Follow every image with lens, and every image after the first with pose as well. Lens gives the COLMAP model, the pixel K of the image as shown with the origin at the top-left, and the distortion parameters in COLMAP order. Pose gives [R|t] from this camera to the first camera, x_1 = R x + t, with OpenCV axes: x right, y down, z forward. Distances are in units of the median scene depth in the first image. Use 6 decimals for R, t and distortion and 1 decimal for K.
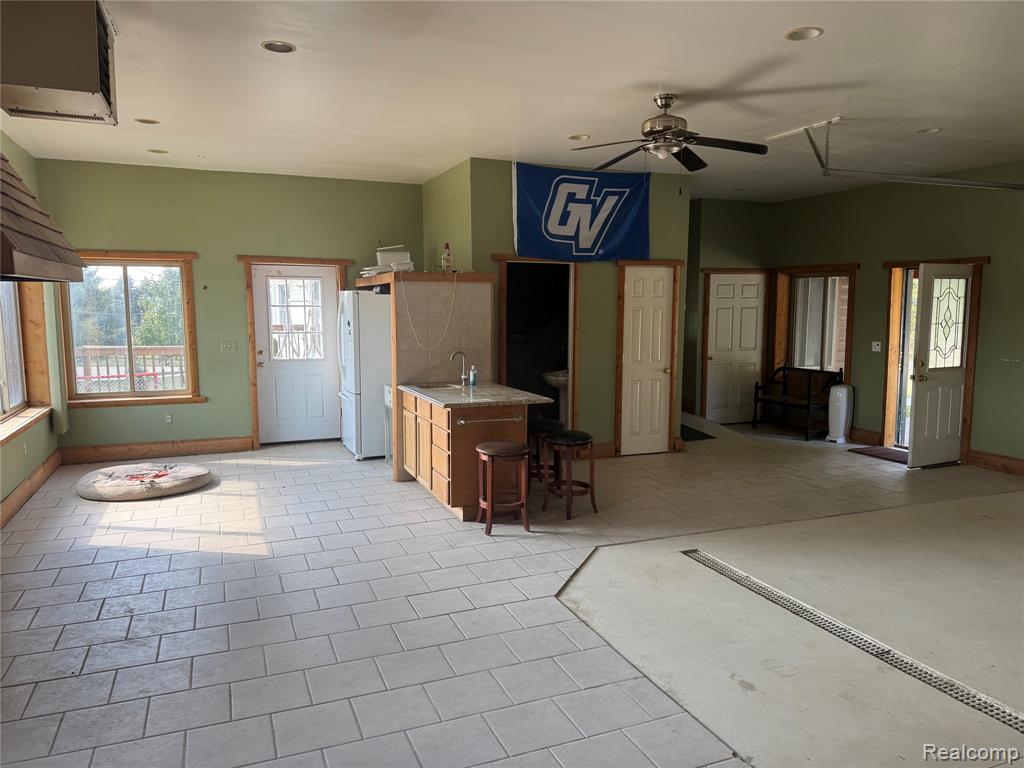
lens RADIAL K [[722.8, 0, 512.1], [0, 722.8, 386.6], [0, 0, 1]] dist [0.084195, -0.092657]
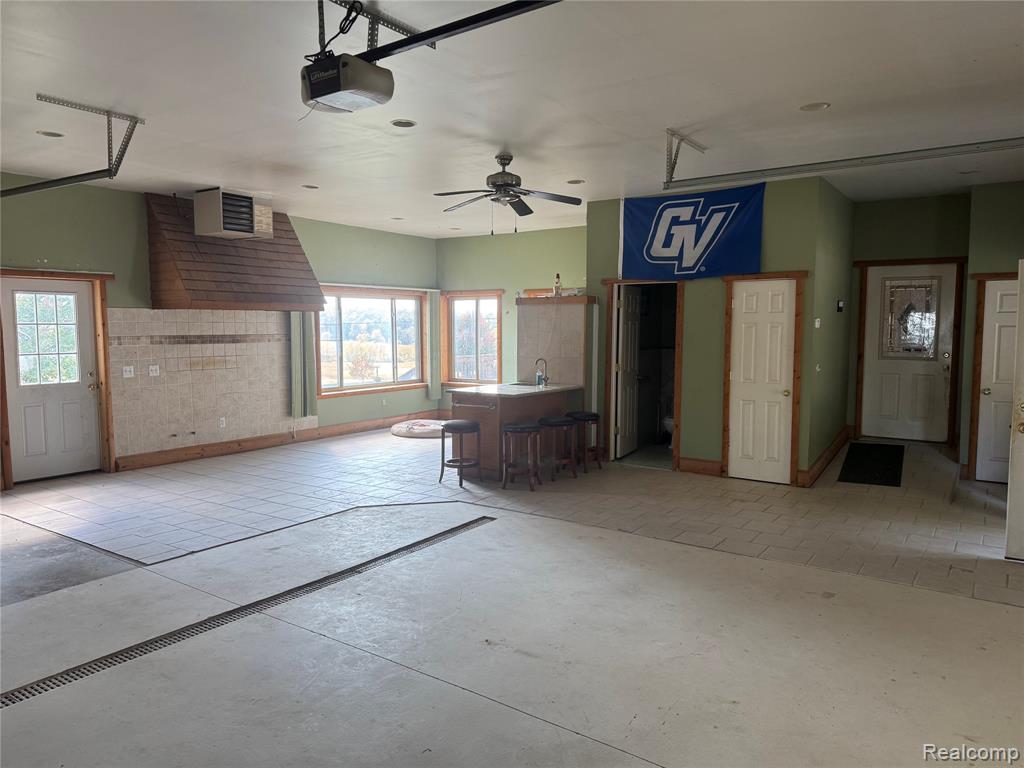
lens RADIAL K [[722.8, 0, 504.4], [0, 722.8, 385.4], [0, 0, 1]] dist [0.084195, -0.092657]
pose [[0.538064, 0.067650, -0.840185, 0.847132], [-0.097481, 0.995080, 0.017694, -0.014804], [0.837248, 0.072382, 0.542011, 0.227013]]
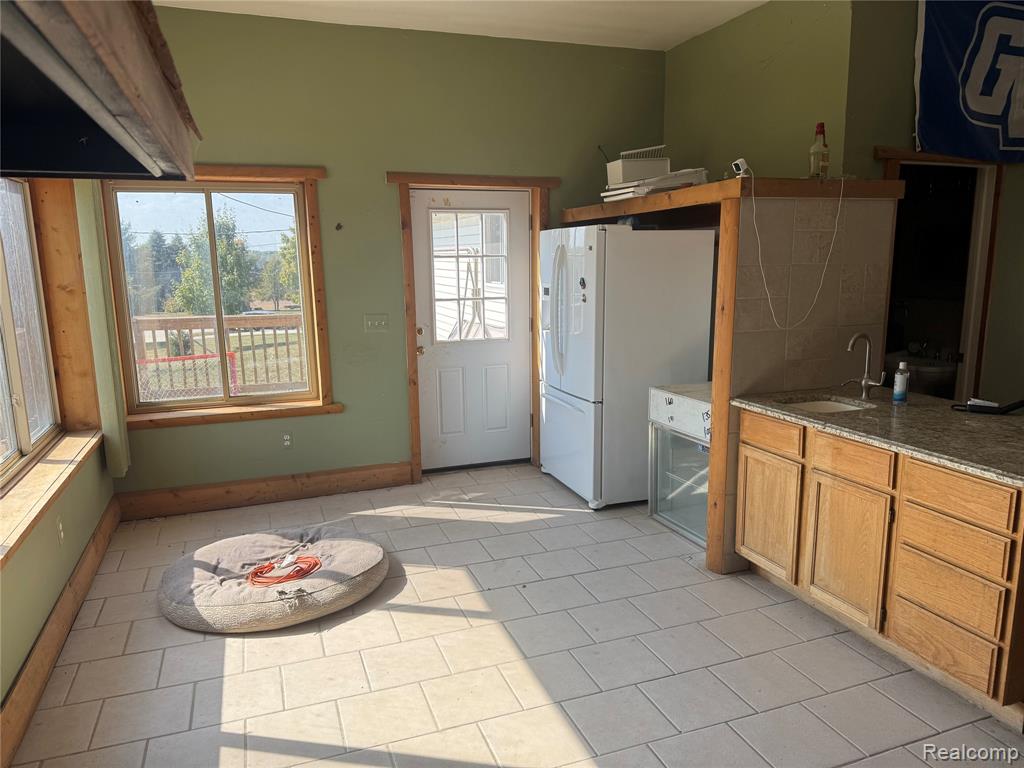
lens RADIAL K [[722.8, 0, 516.9], [0, 722.8, 386.8], [0, 0, 1]] dist [0.084195, -0.092657]
pose [[0.999404, -0.010821, -0.032775, -0.266083], [0.012917, 0.997839, 0.064421, -0.042171], [0.032007, -0.064806, 0.997384, 0.413335]]
